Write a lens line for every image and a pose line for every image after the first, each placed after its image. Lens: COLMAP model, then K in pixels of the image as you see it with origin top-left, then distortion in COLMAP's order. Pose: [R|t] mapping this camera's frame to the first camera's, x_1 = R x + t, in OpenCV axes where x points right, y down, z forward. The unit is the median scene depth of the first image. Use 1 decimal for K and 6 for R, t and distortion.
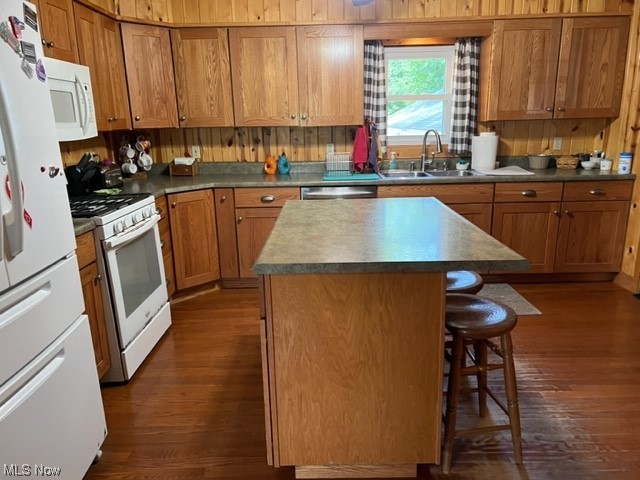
lens RADIAL K [[481.4, 0, 319.6], [0, 481.4, 240.9], [0, 0, 1]] dist [0.021778, -0.019545]
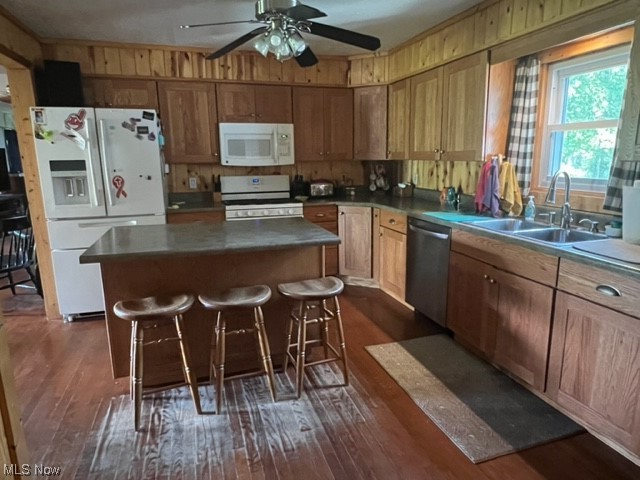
lens RADIAL K [[406.4, 0, 319.2], [0, 406.4, 239.5], [0, 0, 1]] dist [0.001255, -0.000930]
pose [[0.302807, 0.205706, -0.930587, 0.756424], [-0.227295, 0.963841, 0.139096, -0.145930], [0.925551, 0.169399, 0.338614, 0.522677]]
